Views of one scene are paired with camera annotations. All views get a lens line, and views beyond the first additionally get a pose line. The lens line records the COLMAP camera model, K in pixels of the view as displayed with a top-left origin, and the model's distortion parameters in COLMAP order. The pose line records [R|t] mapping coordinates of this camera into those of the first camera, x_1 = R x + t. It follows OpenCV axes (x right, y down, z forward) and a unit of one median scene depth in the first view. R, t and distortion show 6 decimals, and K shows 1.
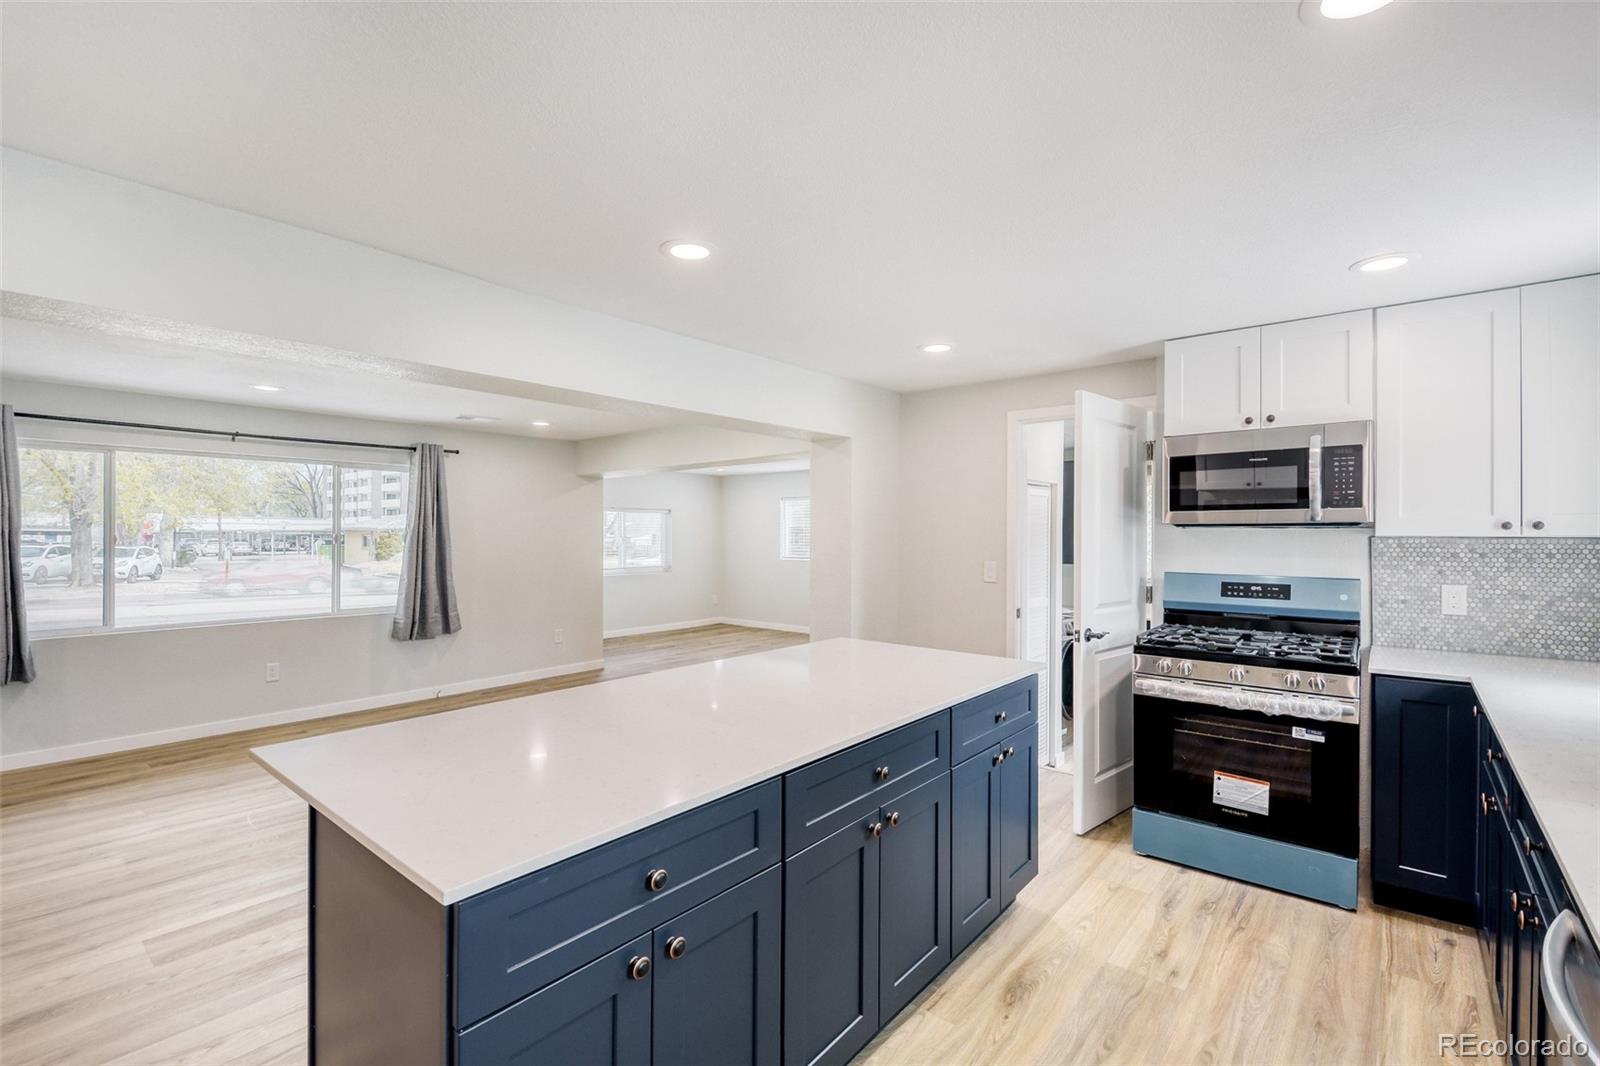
lens RADIAL K [[707.3, 0, 775.9], [0, 707.3, 536.1], [0, 0, 1]] dist [0.011047, -0.008525]
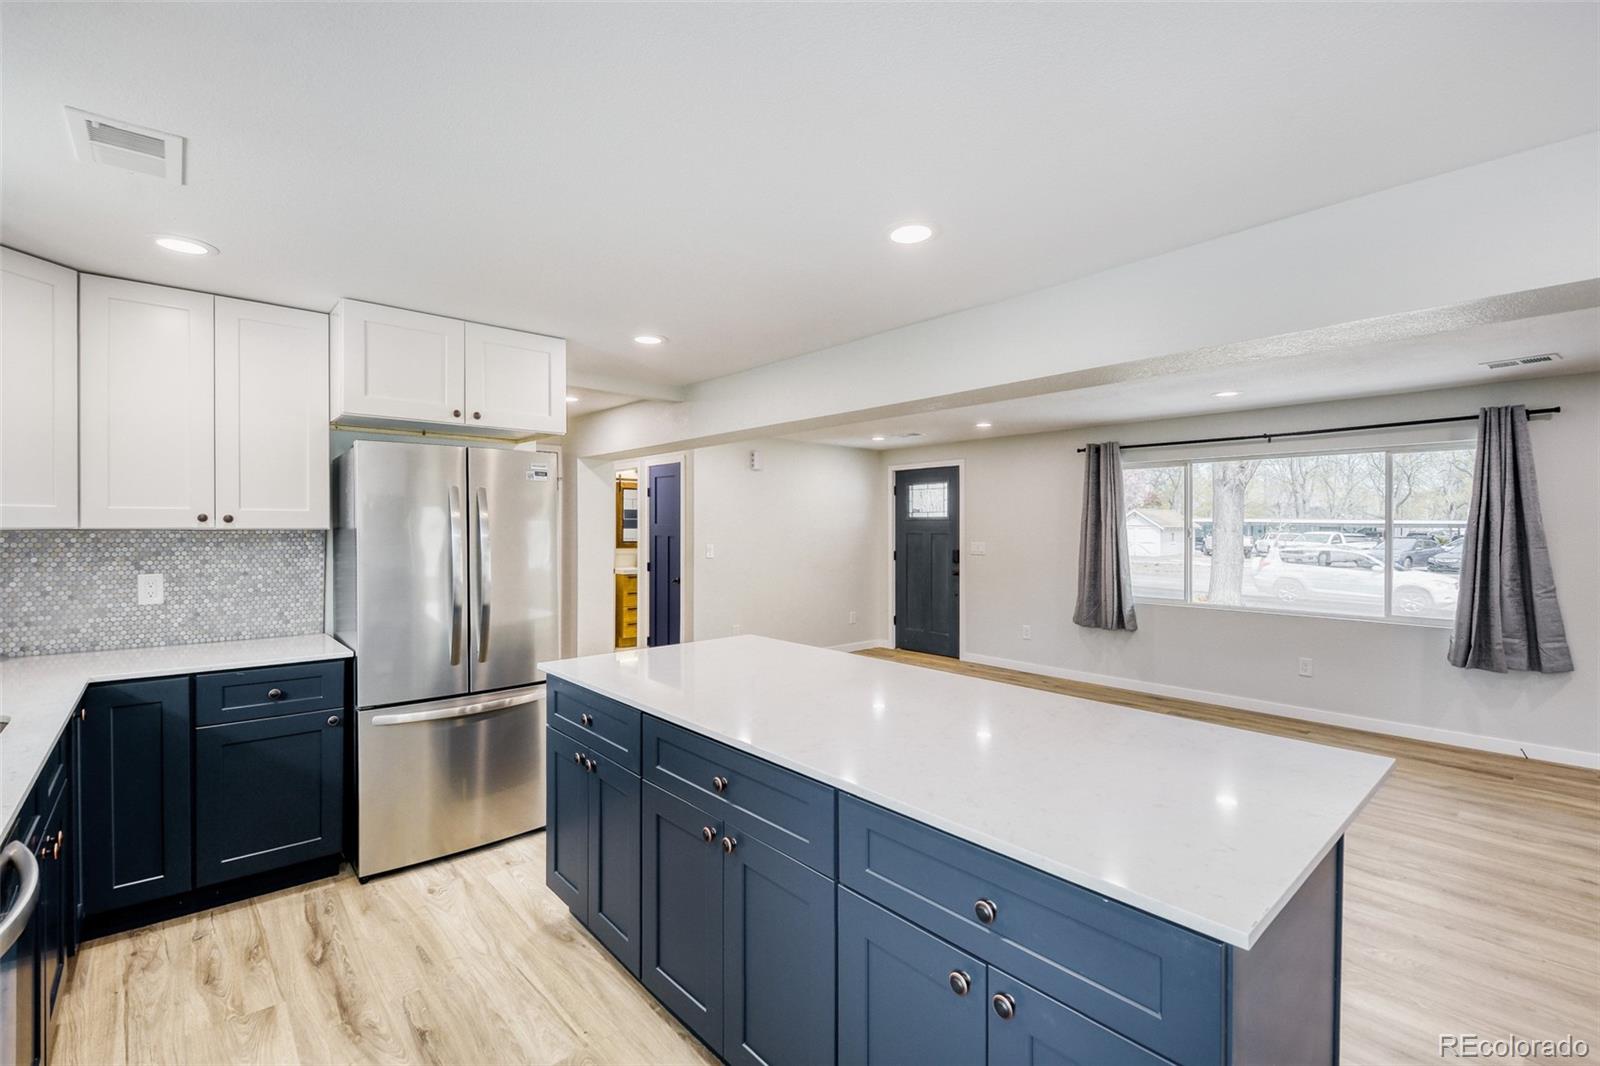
lens RADIAL K [[707.3, 0, 810.6], [0, 707.3, 527.9], [0, 0, 1]] dist [0.011047, -0.008525]
pose [[-0.127841, -0.001404, -0.991794, 0.589038], [-0.003483, 0.999993, -0.000966, -0.001987], [0.991789, 0.003331, -0.127845, 0.683882]]
